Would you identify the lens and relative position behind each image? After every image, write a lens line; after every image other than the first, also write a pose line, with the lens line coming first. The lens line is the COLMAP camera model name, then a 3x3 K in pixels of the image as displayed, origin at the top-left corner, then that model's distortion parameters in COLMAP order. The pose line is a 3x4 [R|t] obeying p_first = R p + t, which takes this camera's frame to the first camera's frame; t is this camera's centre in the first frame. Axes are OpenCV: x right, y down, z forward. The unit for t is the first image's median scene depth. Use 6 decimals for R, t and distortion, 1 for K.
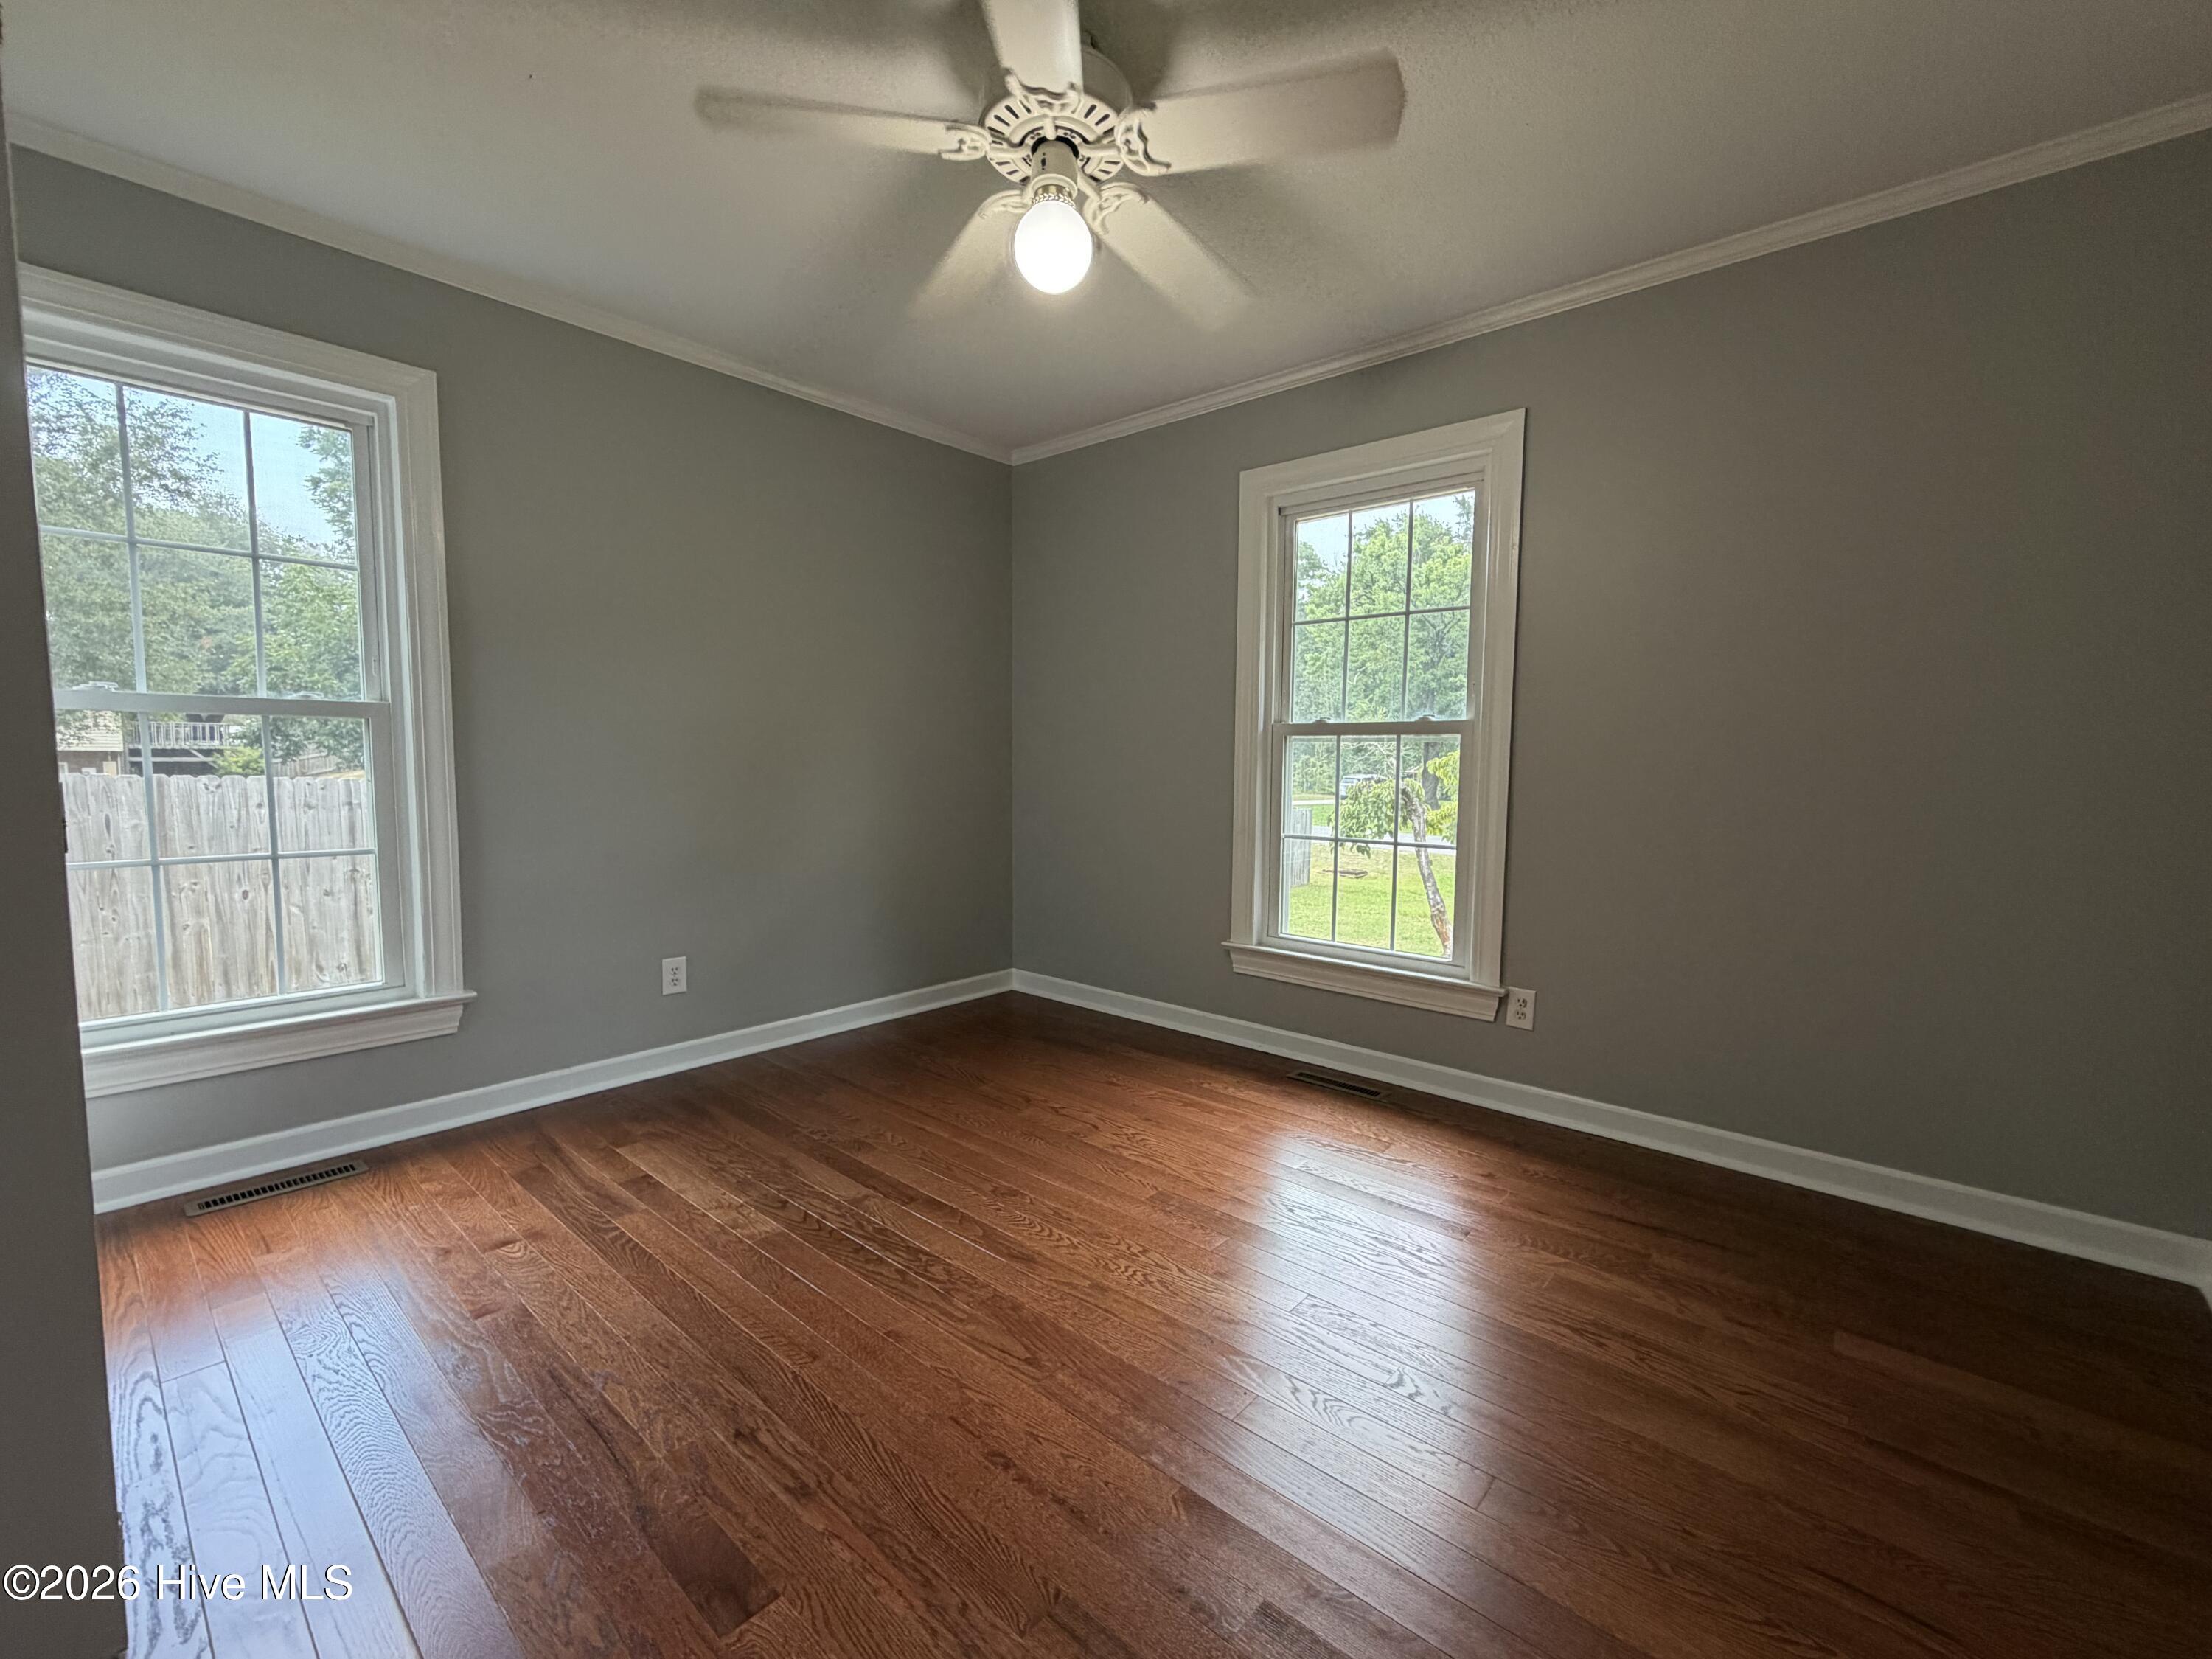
lens RADIAL K [[936.4, 0, 1104.0], [0, 936.4, 832.7], [0, 0, 1]] dist [-0.000240, 0.000567]
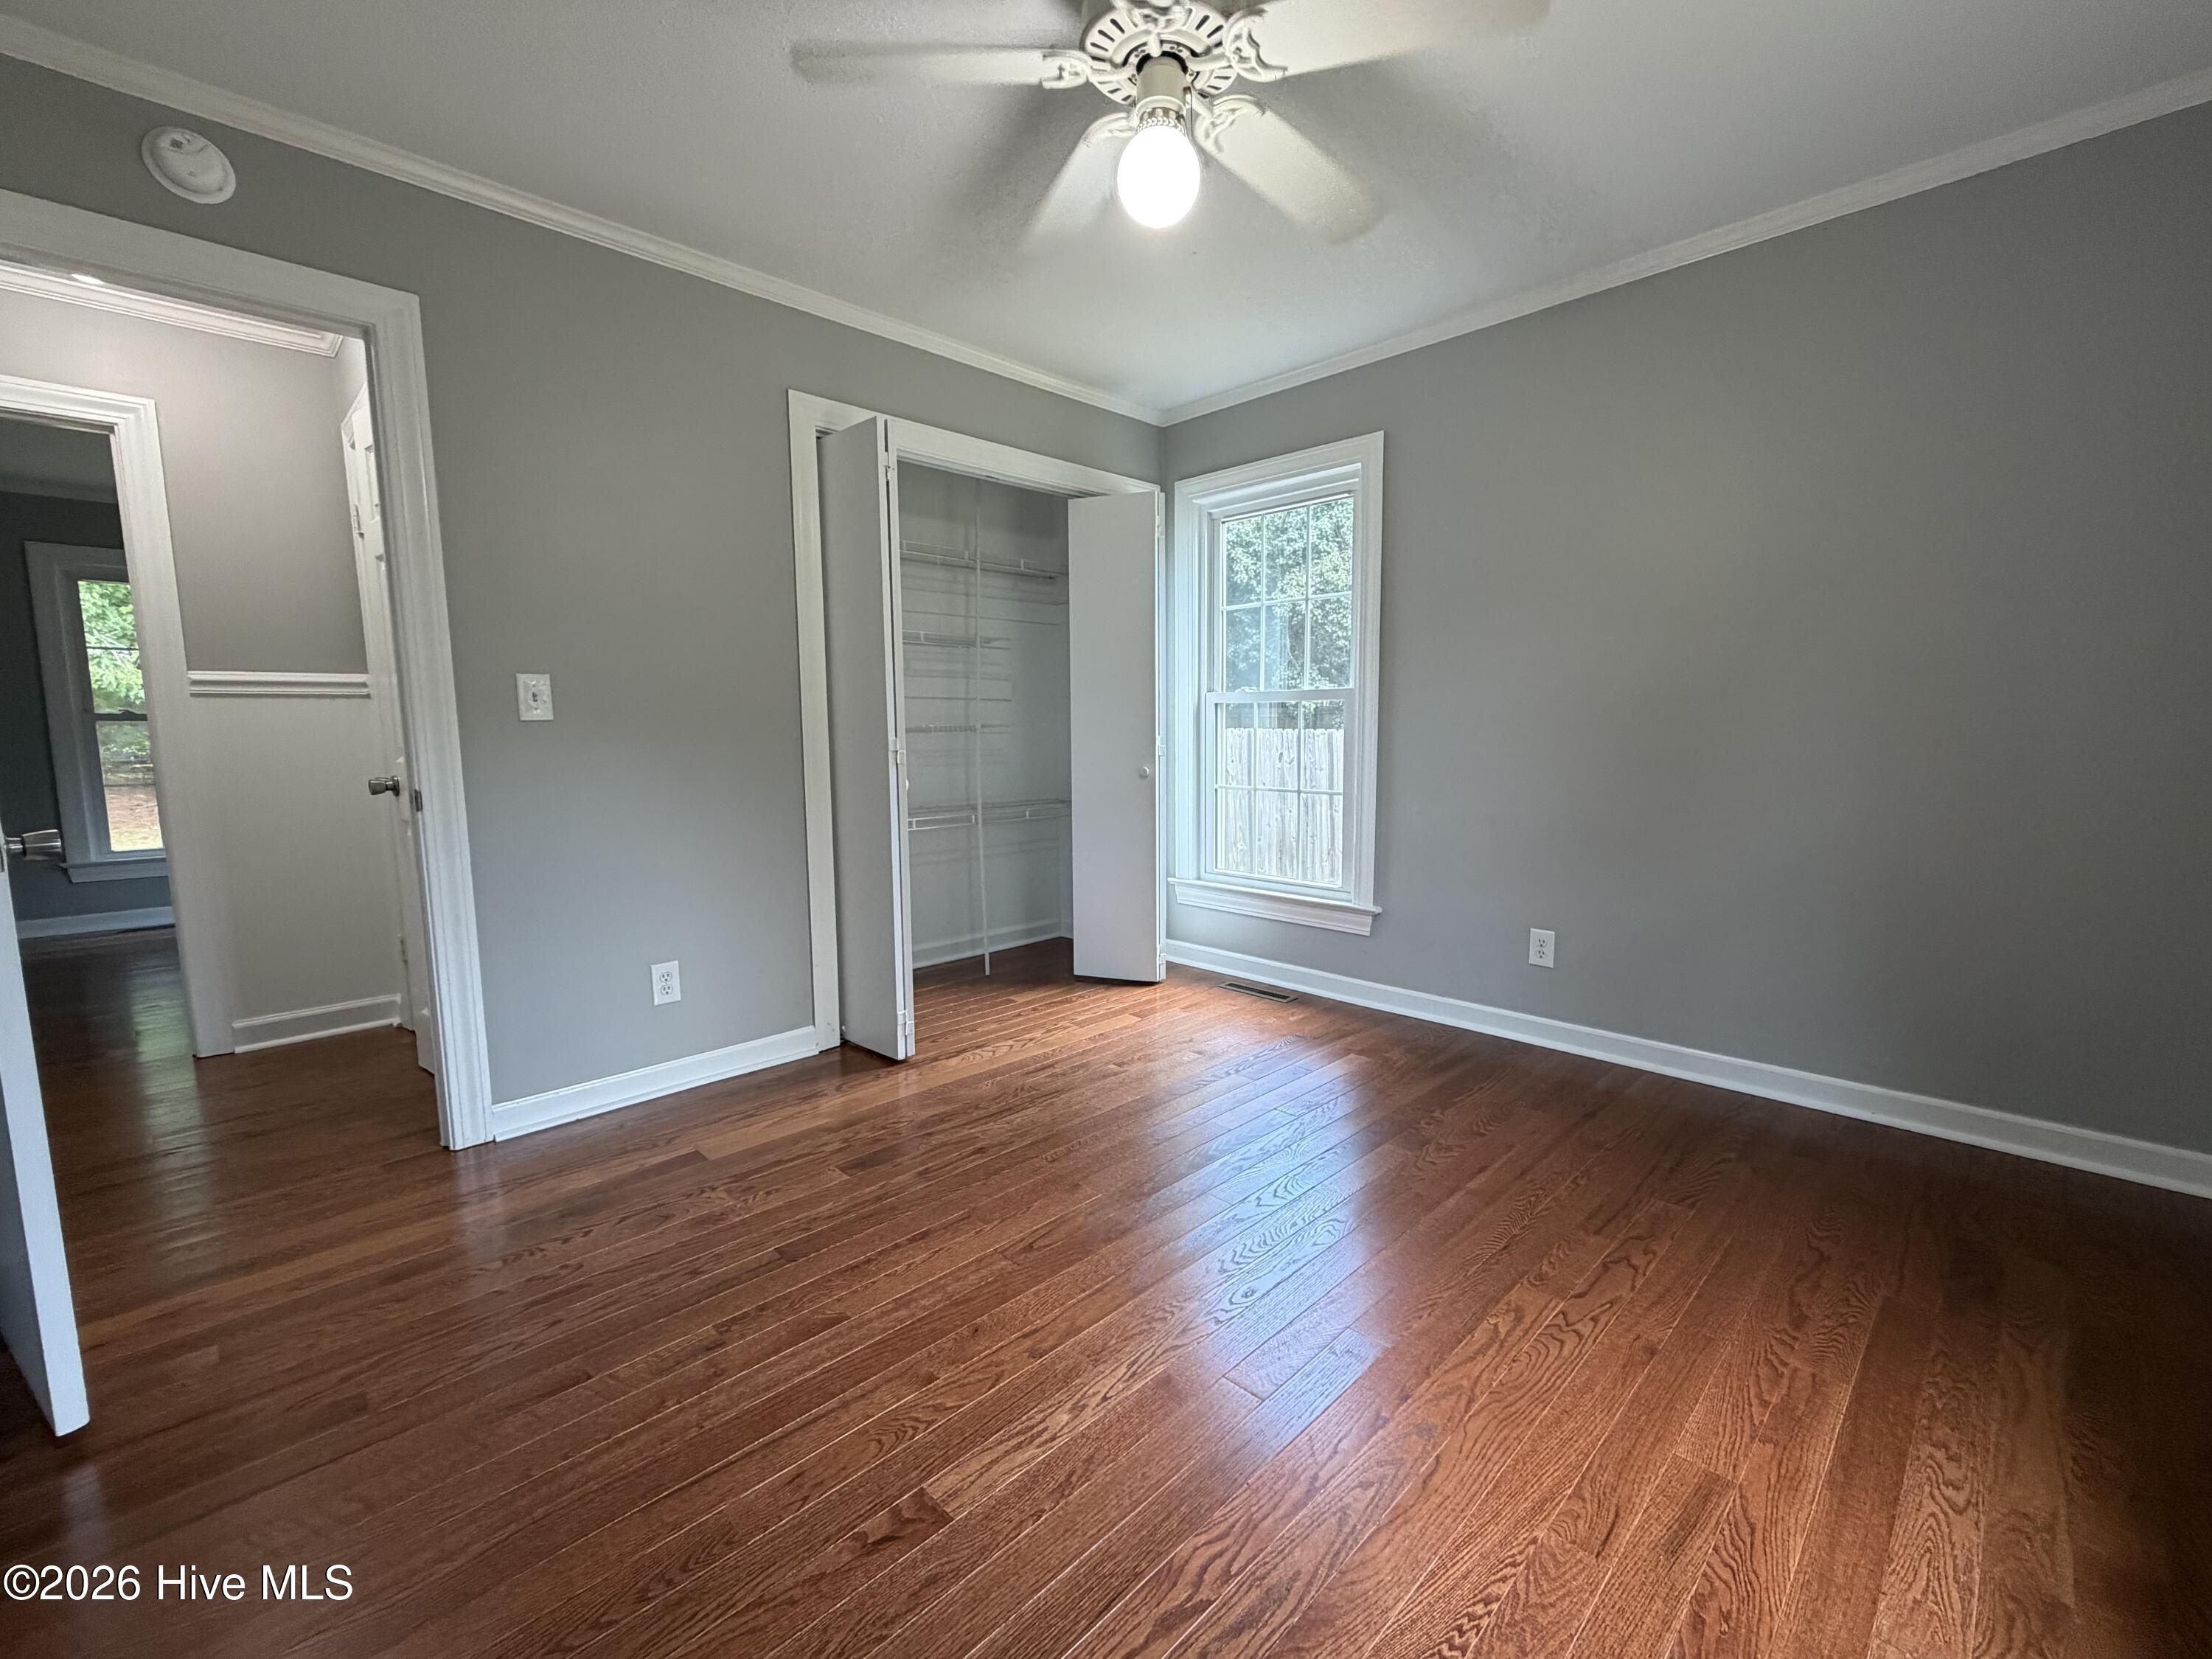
lens RADIAL K [[936.4, 0, 1104.0], [0, 936.4, 832.7], [0, 0, 1]] dist [-0.000240, 0.000567]
pose [[-0.066436, 0.108309, -0.991895, 0.637592], [-0.070846, 0.991070, 0.112965, -0.054619], [0.995272, 0.077776, -0.058170, 0.703415]]
